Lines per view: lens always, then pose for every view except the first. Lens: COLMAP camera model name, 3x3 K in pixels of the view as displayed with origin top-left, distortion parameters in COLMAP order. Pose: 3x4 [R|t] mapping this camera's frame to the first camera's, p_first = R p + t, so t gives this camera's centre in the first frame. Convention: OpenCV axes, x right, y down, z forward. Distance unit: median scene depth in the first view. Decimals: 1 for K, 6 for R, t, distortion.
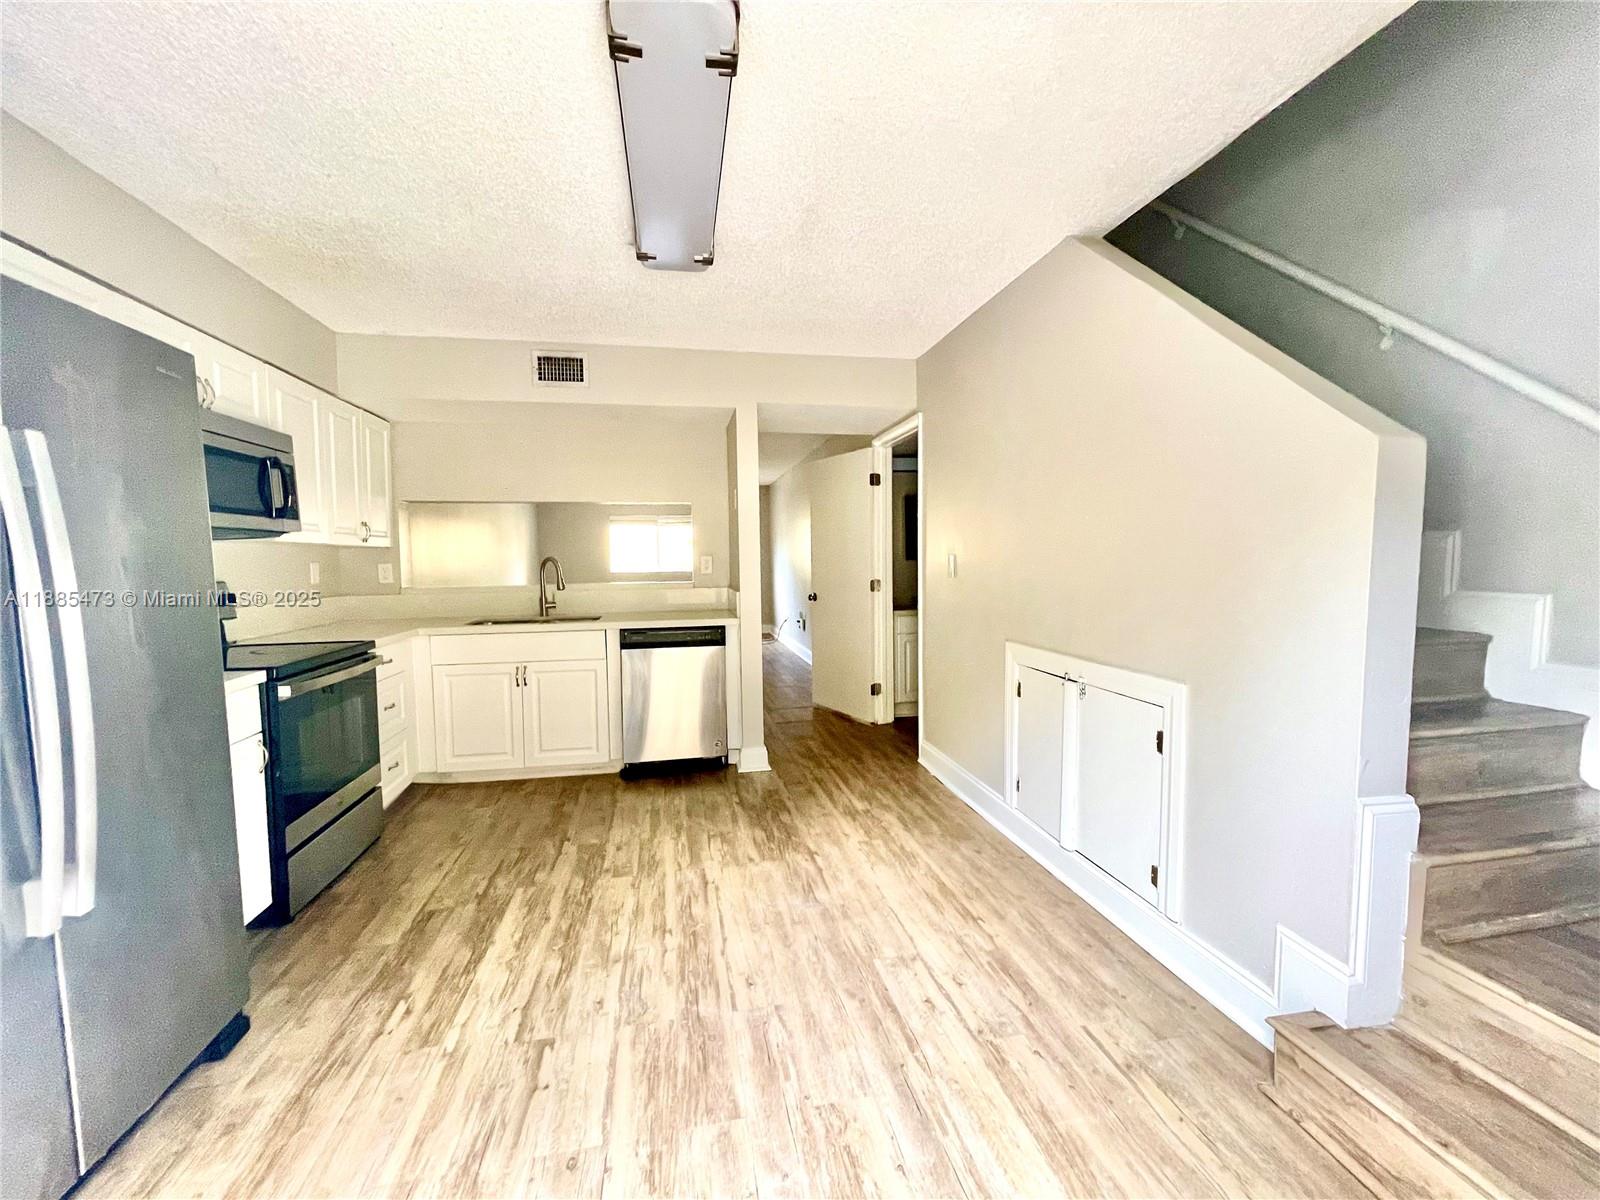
lens RADIAL K [[645.9, 0, 803.7], [0, 645.9, 592.9], [0, 0, 1]] dist [-0.002762, 0.002334]
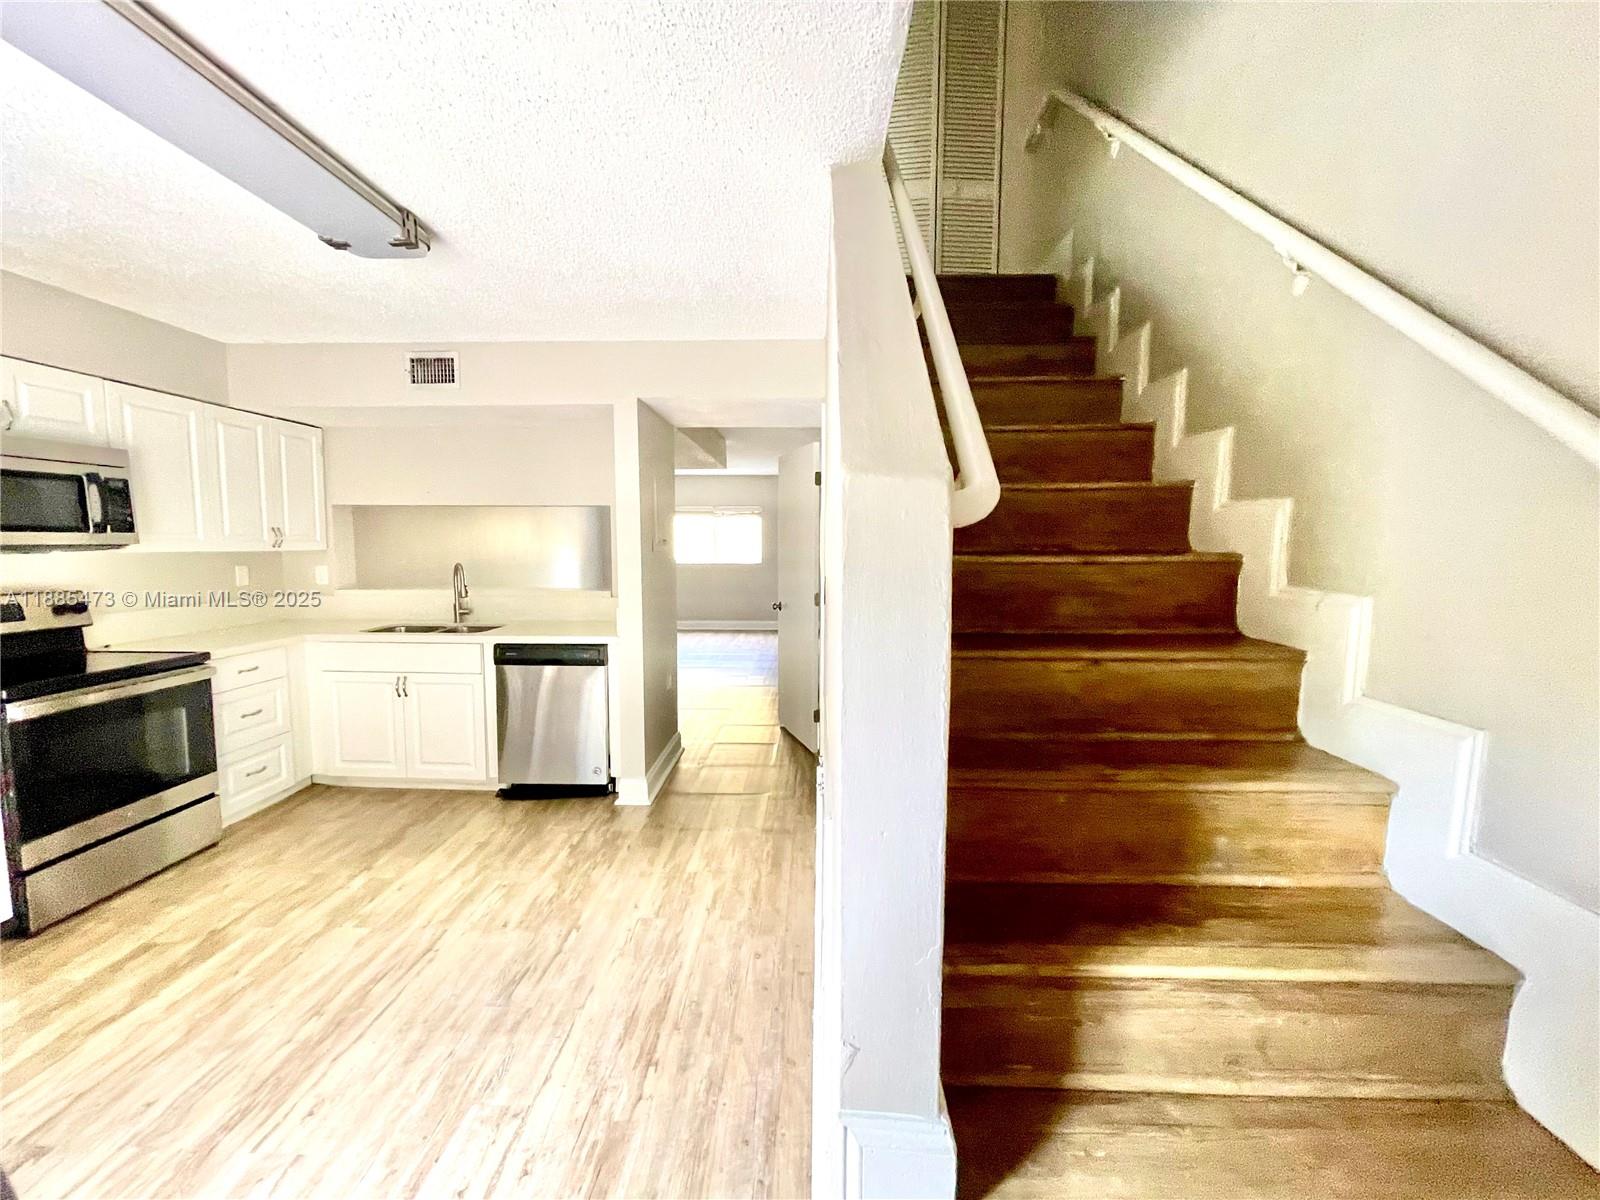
lens RADIAL K [[645.9, 0, 799.6], [0, 645.9, 597.8], [0, 0, 1]] dist [-0.002762, 0.002334]
pose [[0.975153, 0.036218, -0.218551, 0.468002], [-0.029409, 0.998978, 0.034329, -0.075239], [0.219570, -0.027049, 0.975222, 0.226396]]
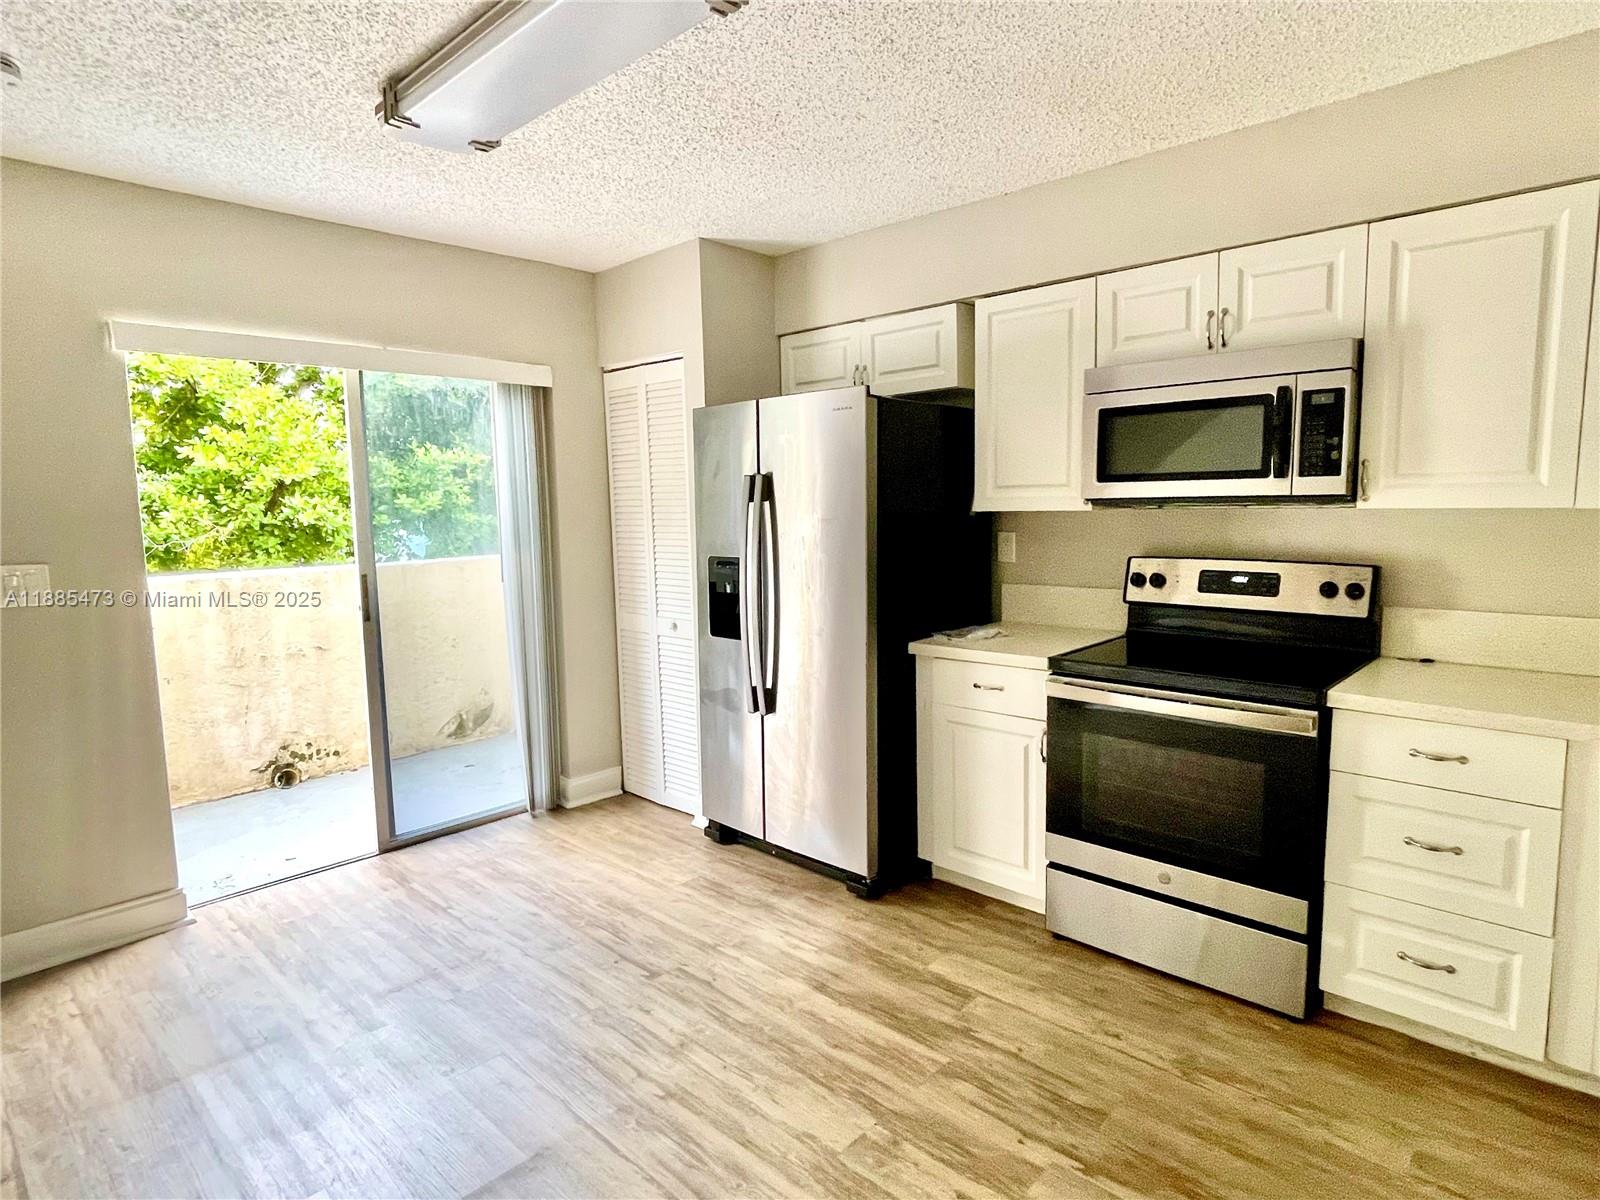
lens RADIAL K [[884.6, 0, 804.5], [0, 884.6, 591.5], [0, 0, 1]] dist [0.001749, -0.001866]
pose [[-0.813009, 0.092992, -0.574777, 0.133146], [-0.000148, 0.987131, 0.159914, -0.137799], [0.582251, 0.130097, -0.802533, 1.385257]]
